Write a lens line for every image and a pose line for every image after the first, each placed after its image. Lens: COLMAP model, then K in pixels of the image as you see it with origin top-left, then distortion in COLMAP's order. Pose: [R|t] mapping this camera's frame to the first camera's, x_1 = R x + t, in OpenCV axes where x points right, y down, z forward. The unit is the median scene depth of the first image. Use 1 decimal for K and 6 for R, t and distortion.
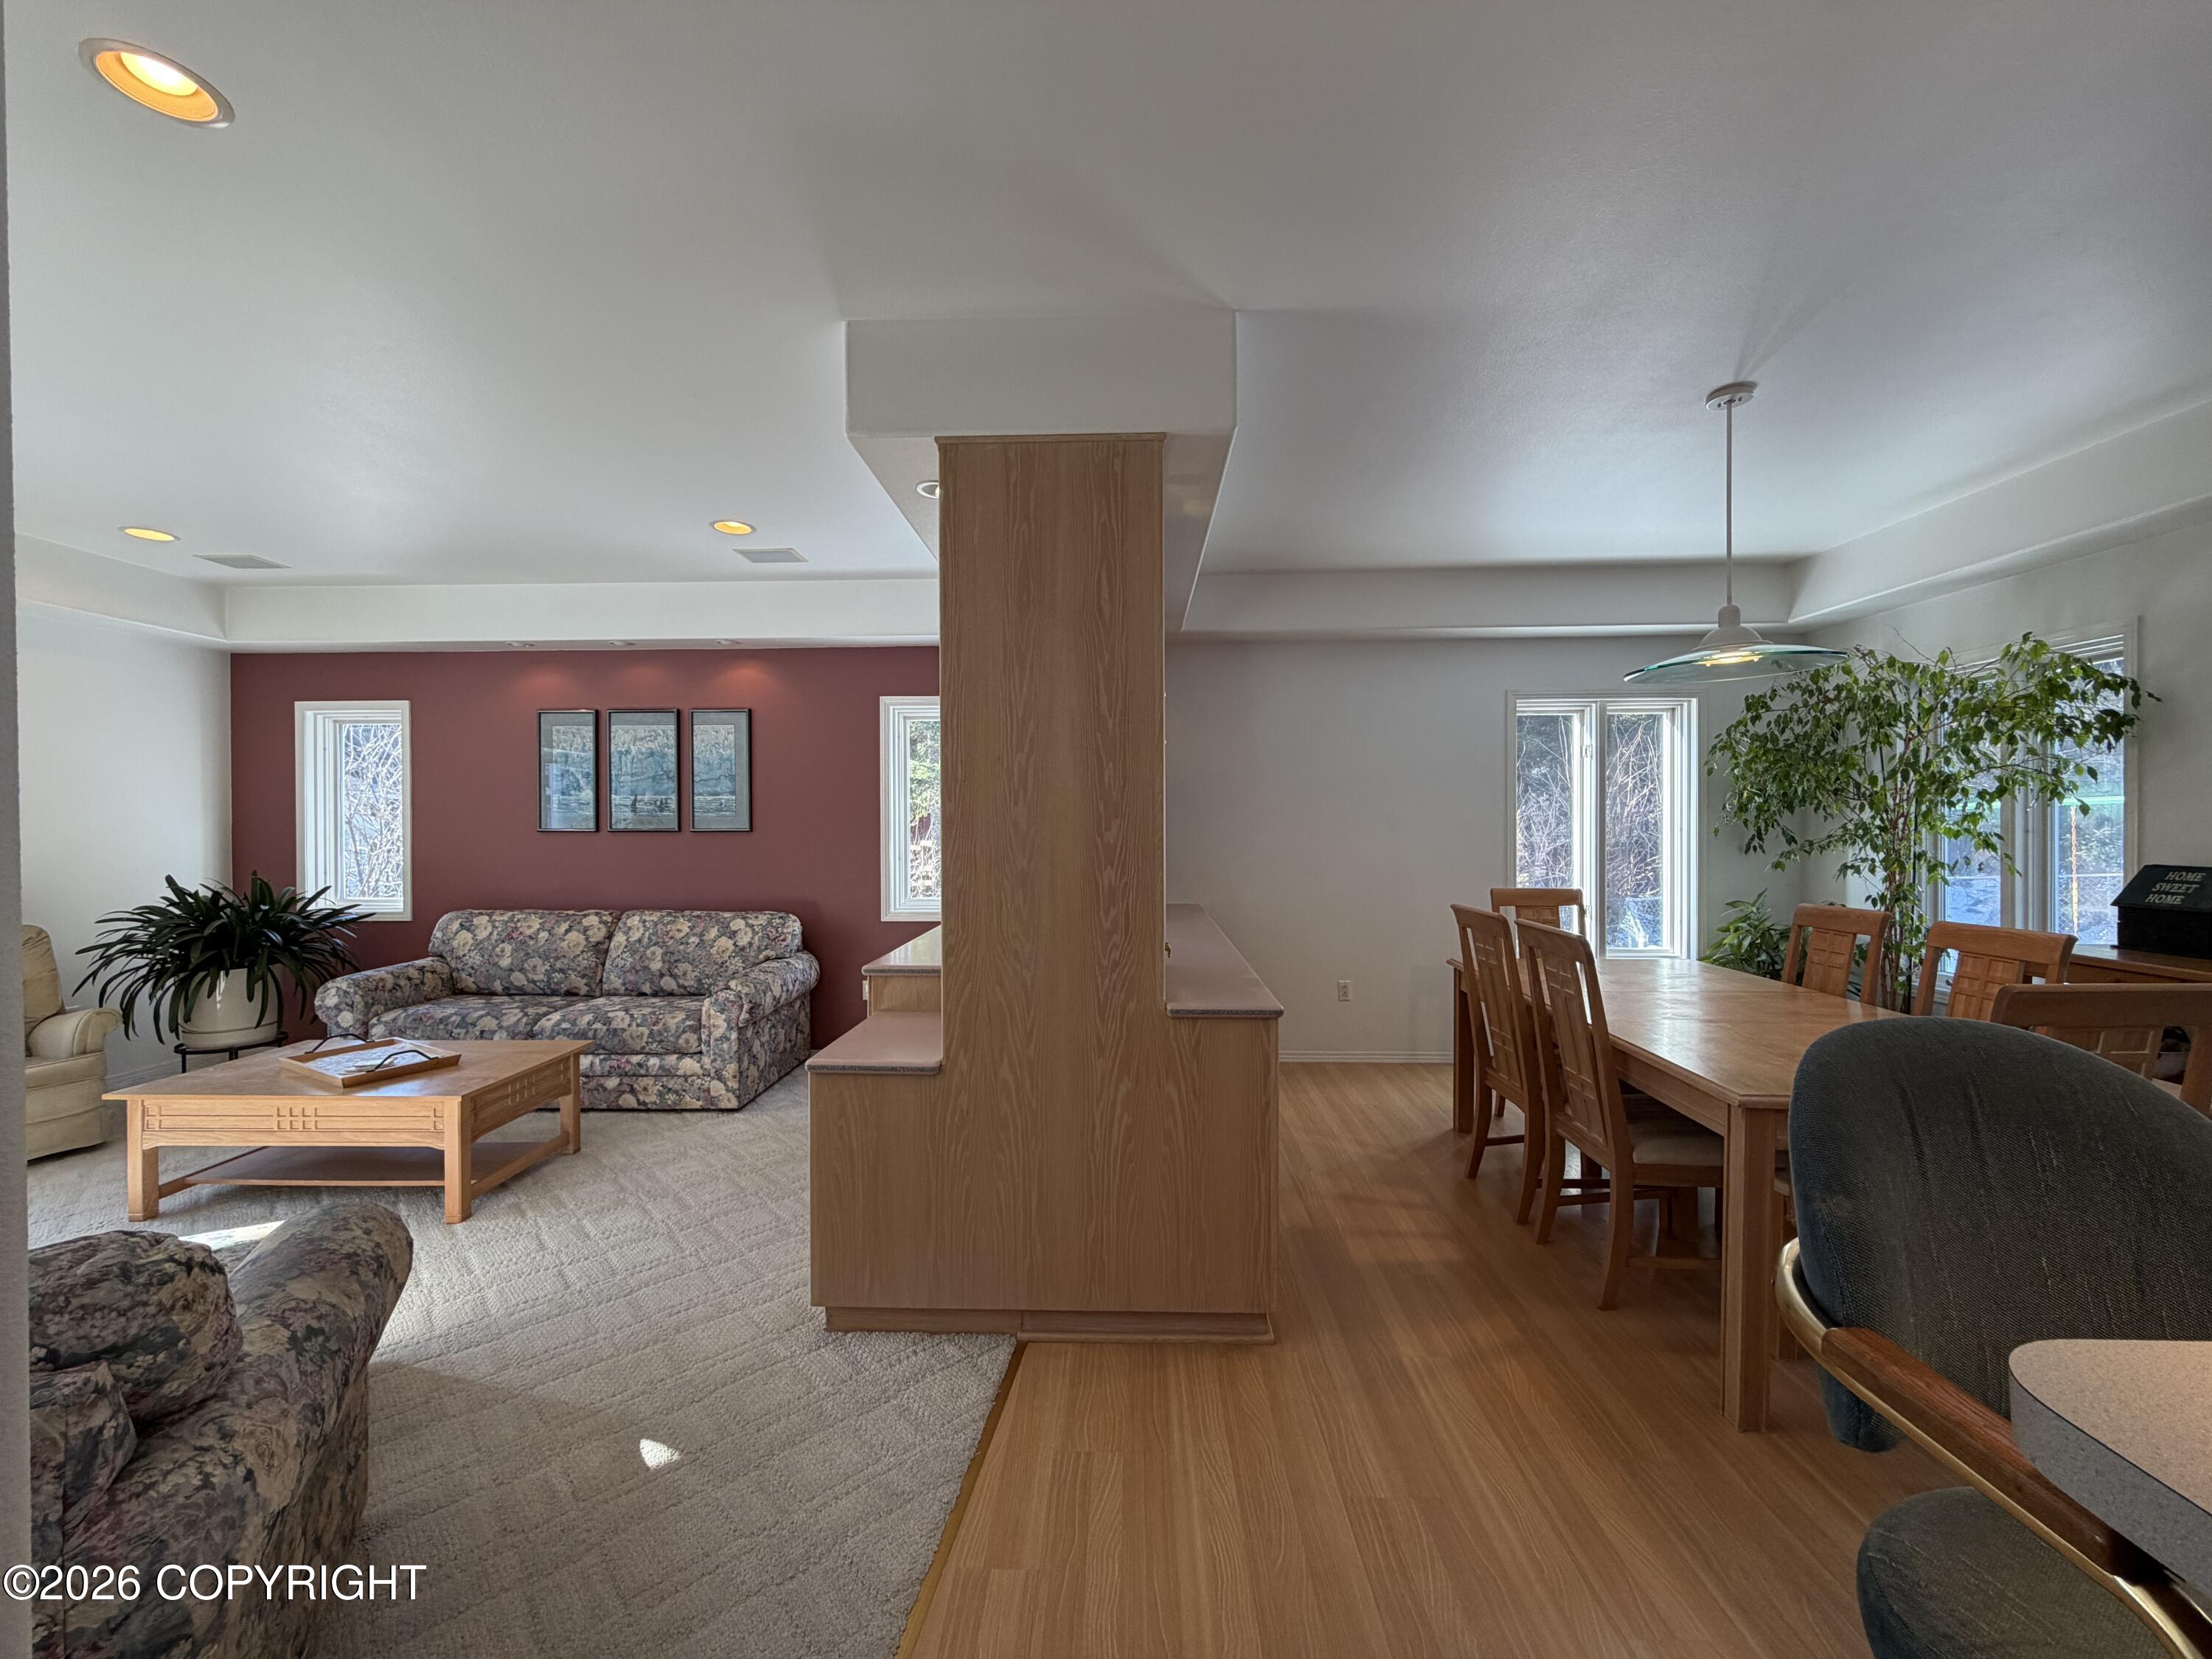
lens RADIAL K [[881.6, 0, 1099.3], [0, 881.6, 830.5], [0, 0, 1]] dist [-0.001030, -0.000121]
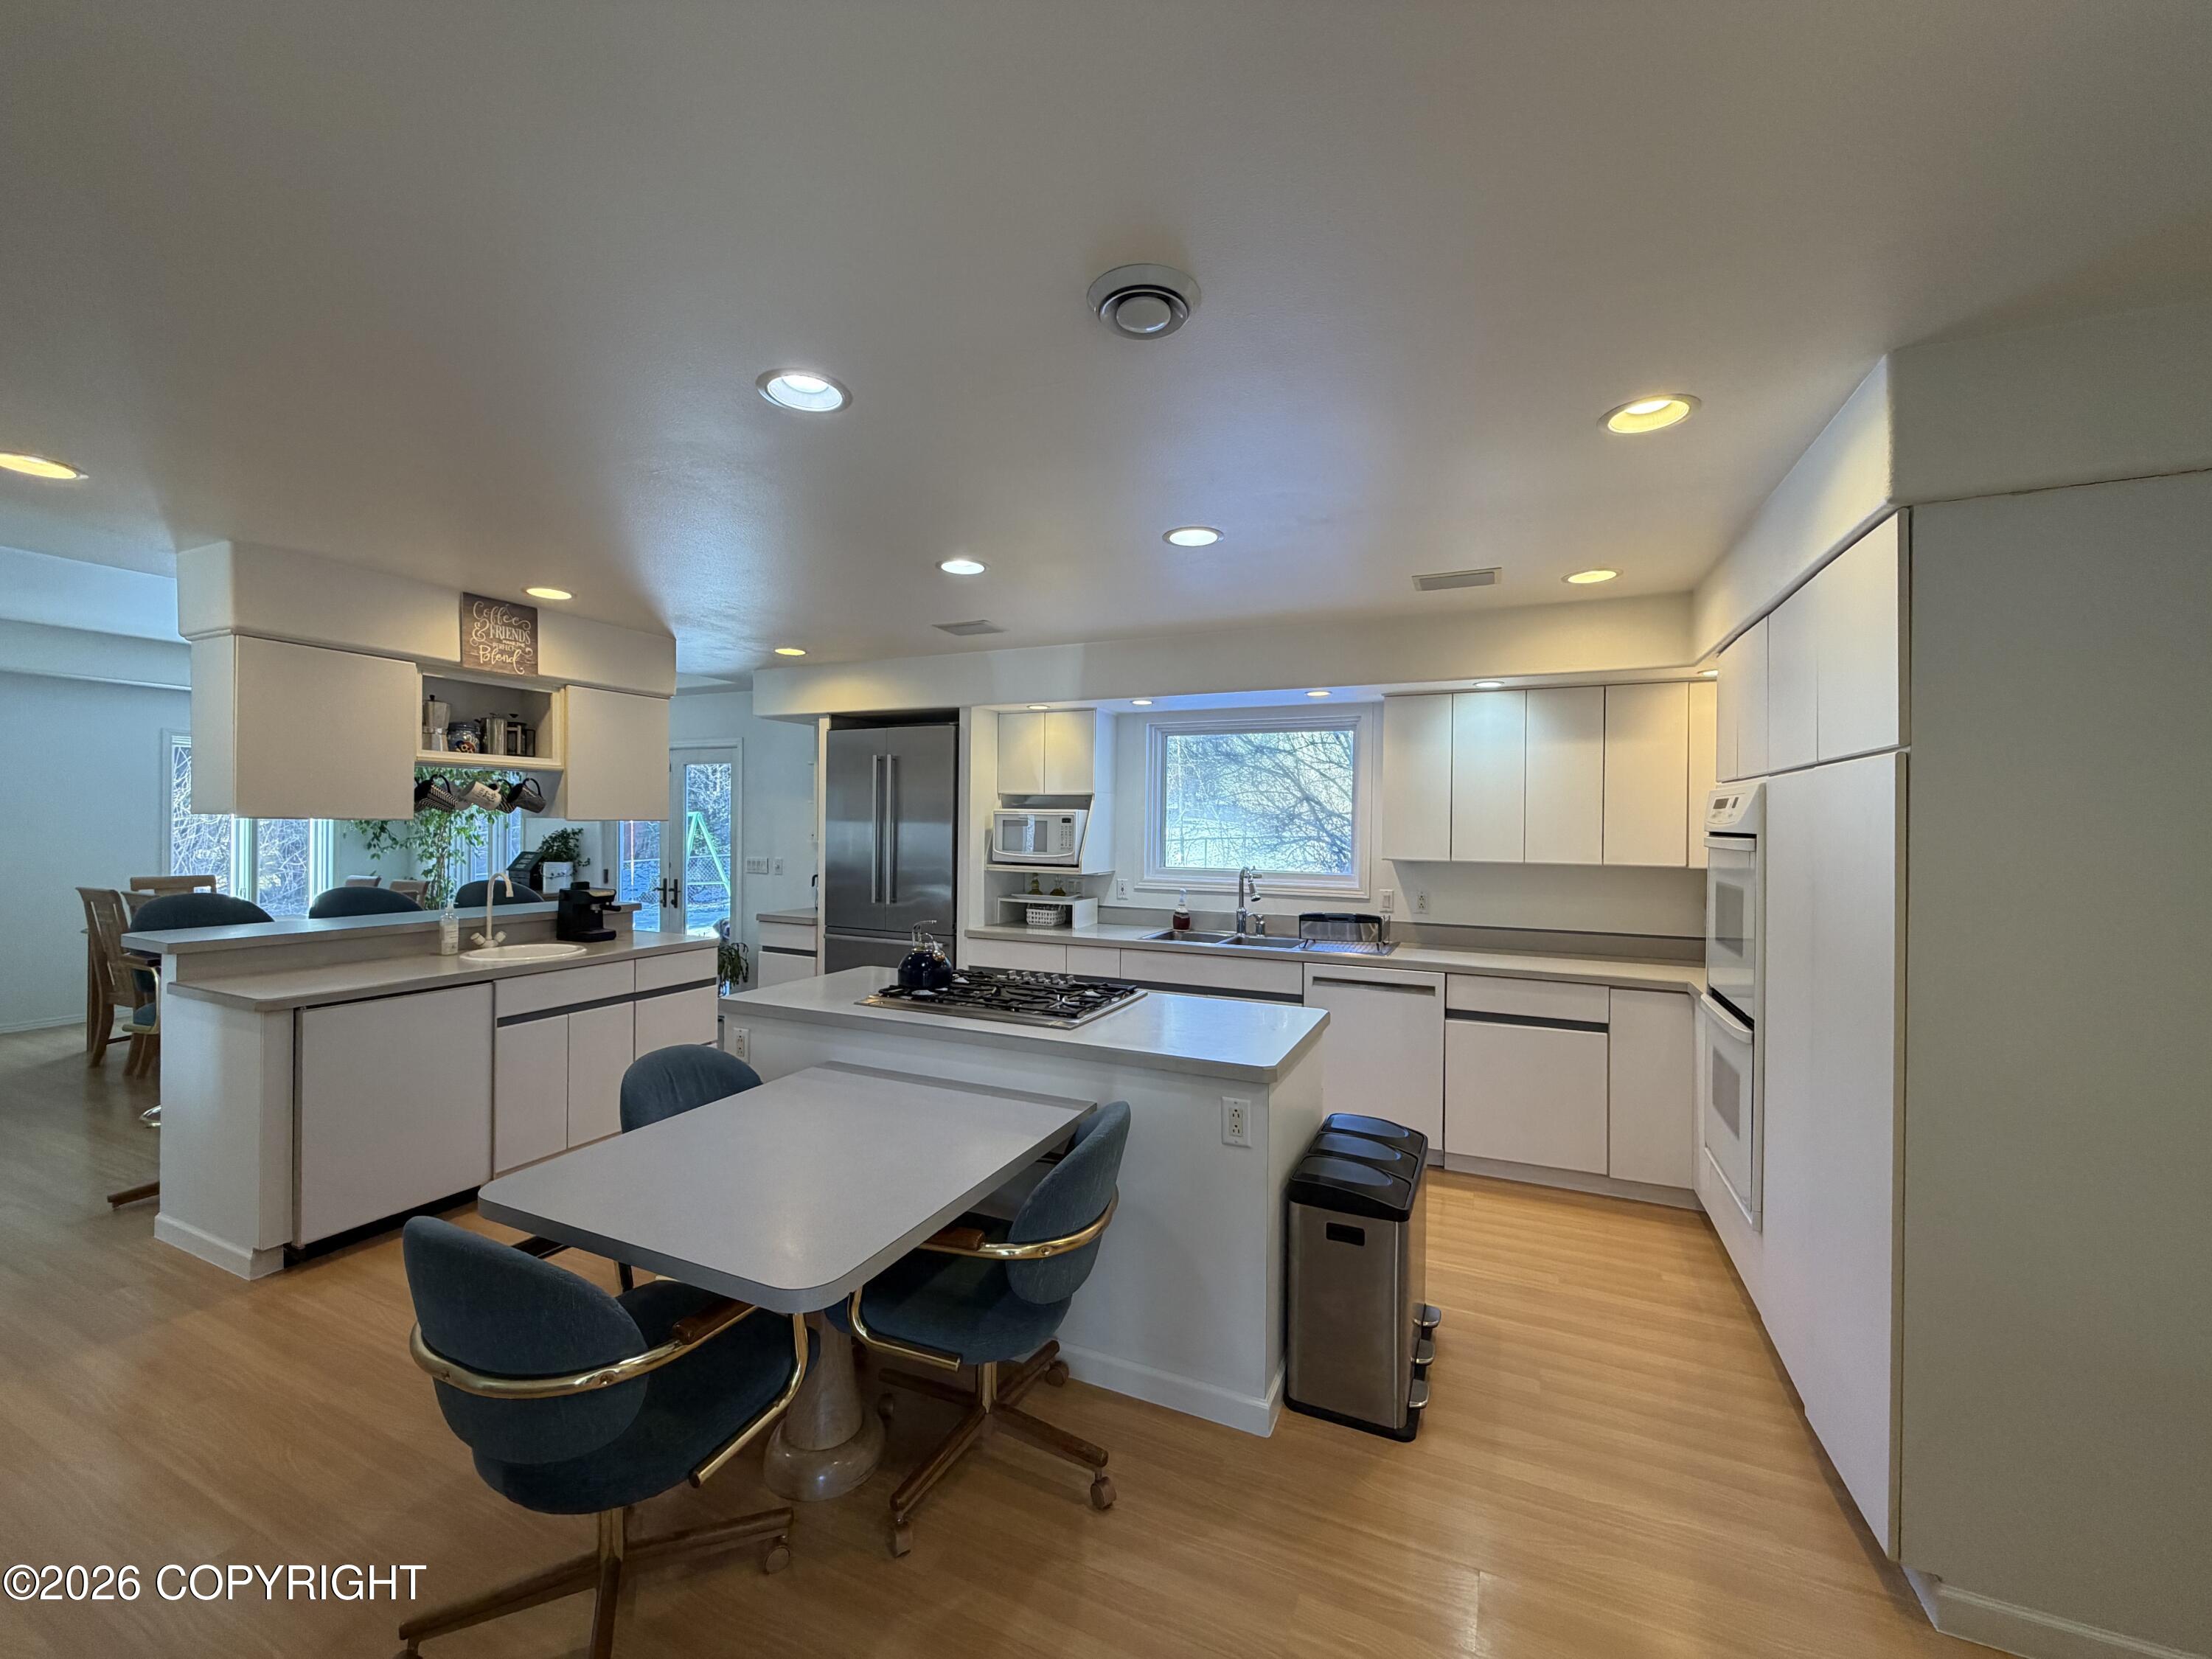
lens RADIAL K [[878.6, 0, 1104.0], [0, 878.6, 836.0], [0, 0, 1]] dist [0.000361, 0.000380]
pose [[0.385836, -0.003005, 0.922563, -0.291020], [-0.009561, 0.999928, 0.007256, -0.029087], [-0.922518, -0.011620, 0.385779, -1.138723]]
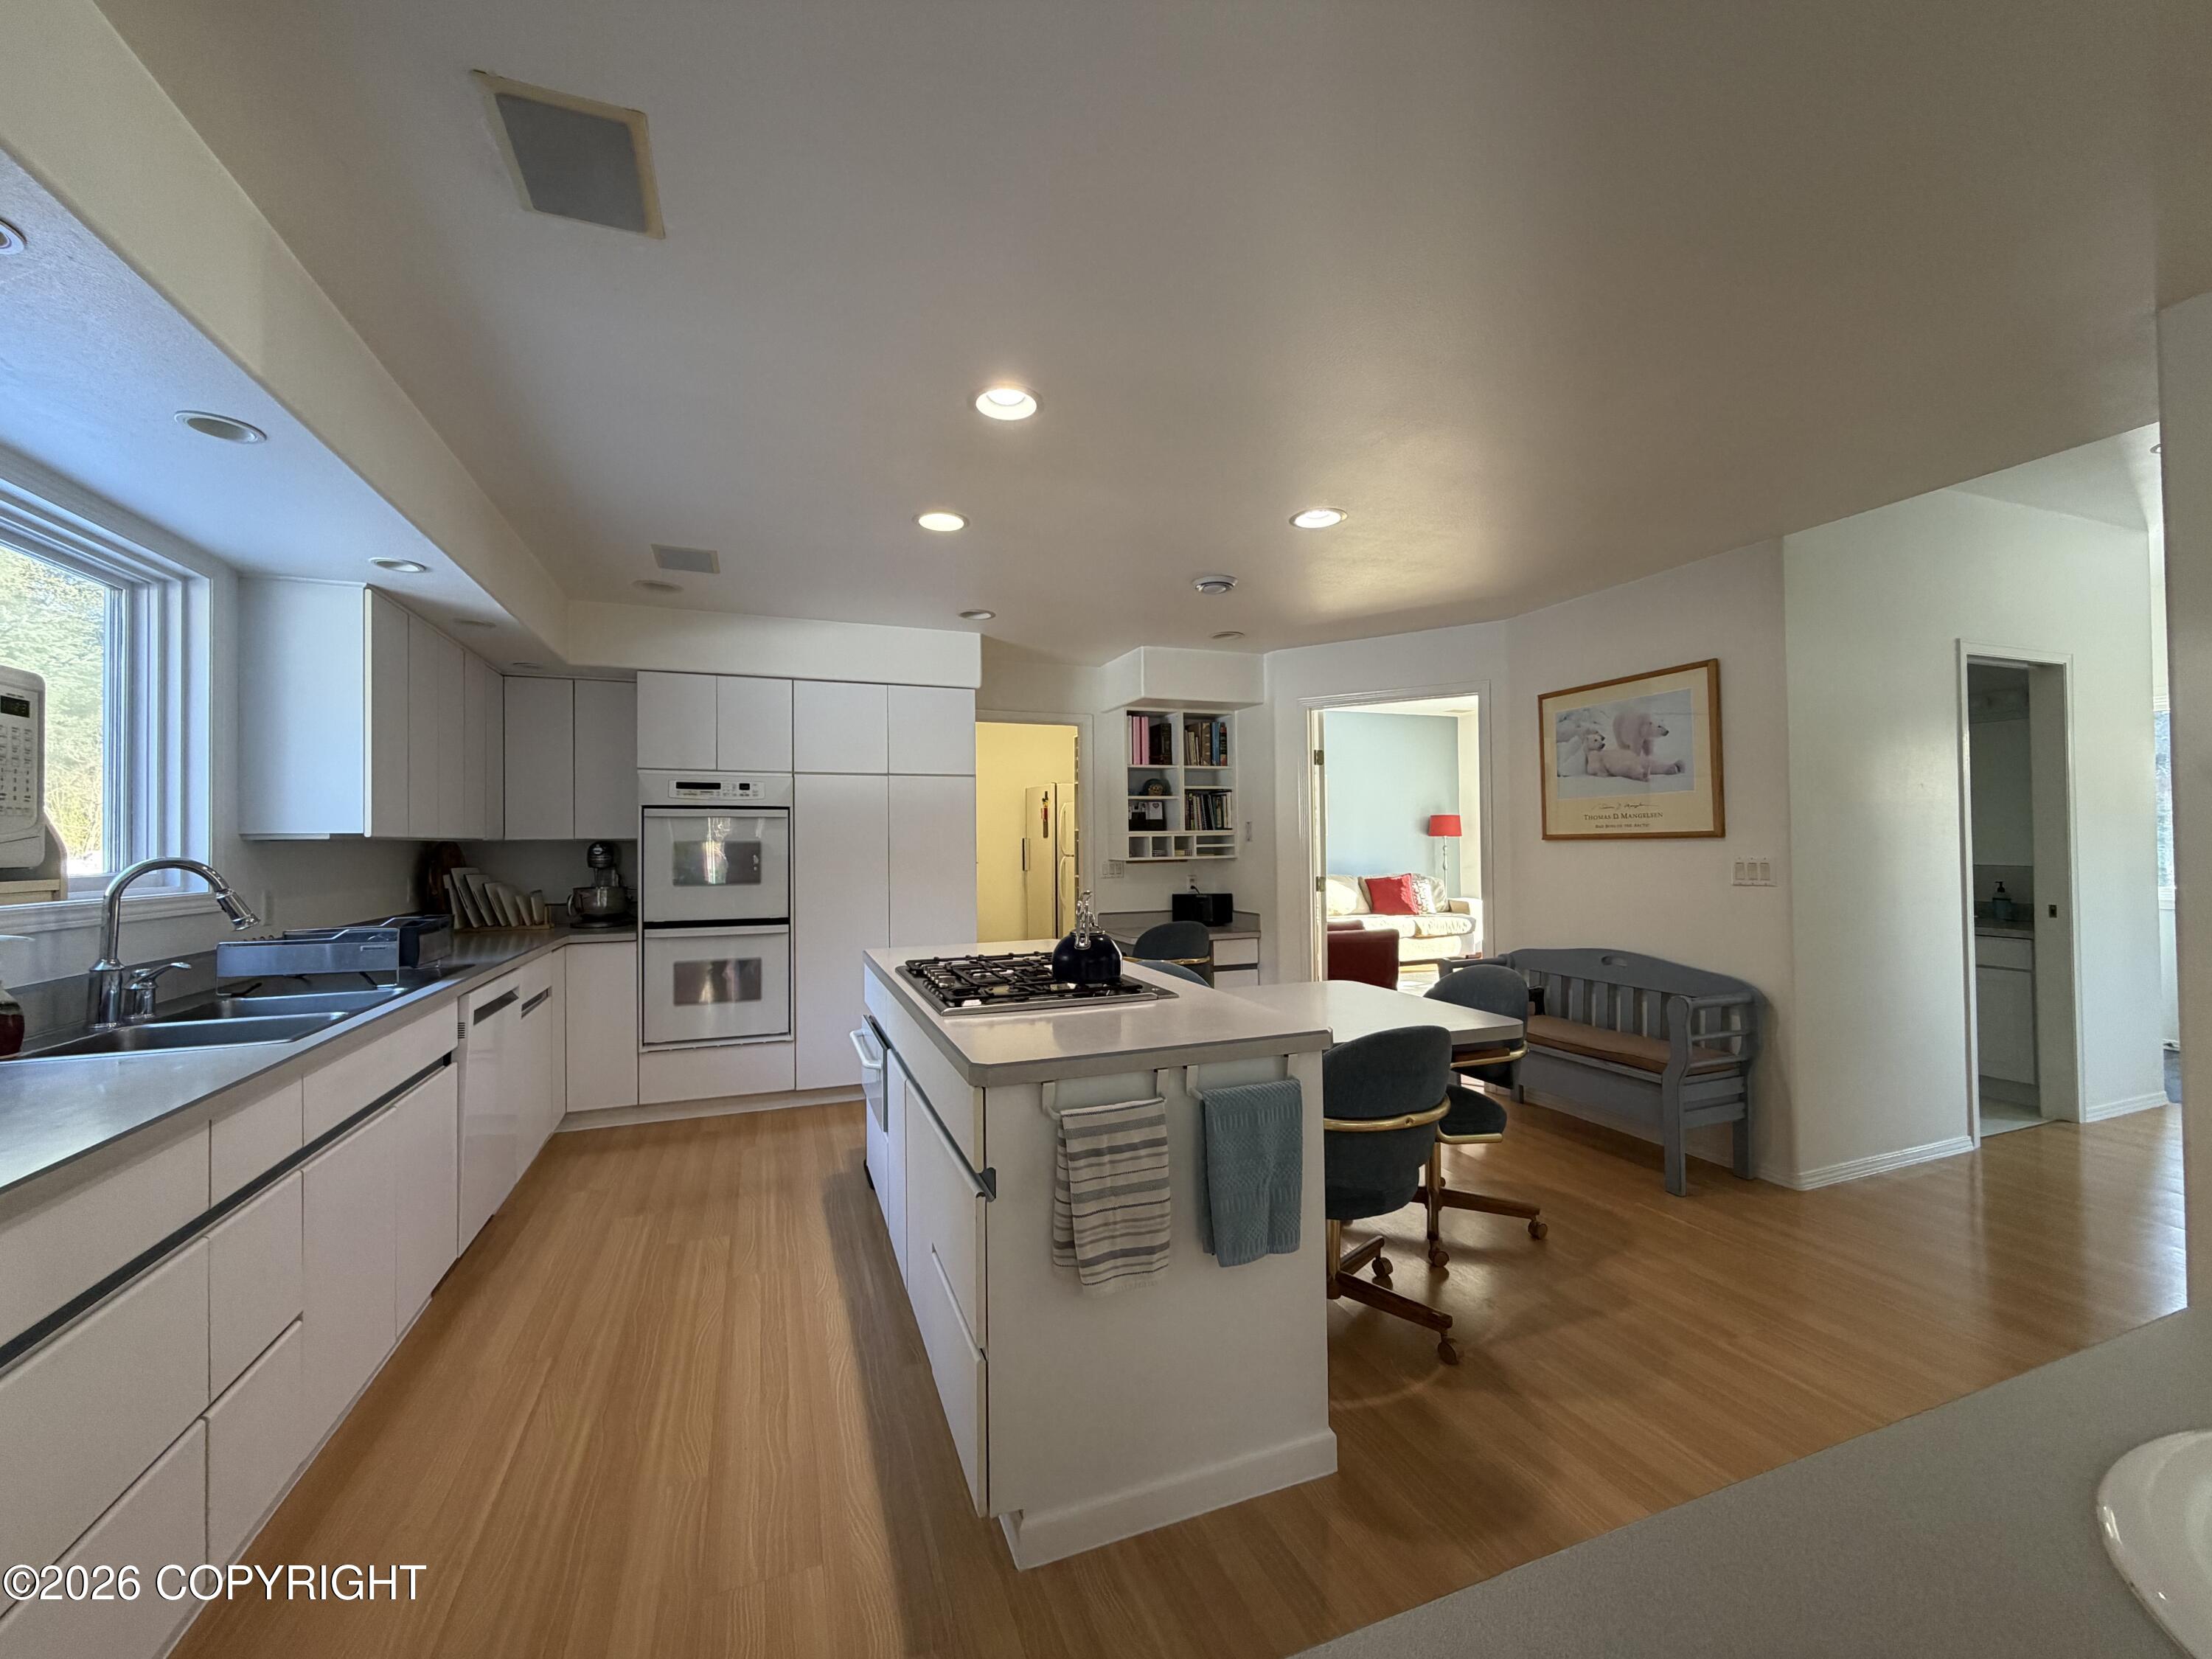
lens RADIAL K [[881.6, 0, 1099.3], [0, 881.6, 830.5], [0, 0, 1]] dist [-0.001030, -0.000121]
pose [[-0.920478, 0.010903, -0.390641, 0.672858], [0.015385, 0.999847, -0.008347, 0.020080], [0.390490, -0.013693, -0.920505, -0.044914]]
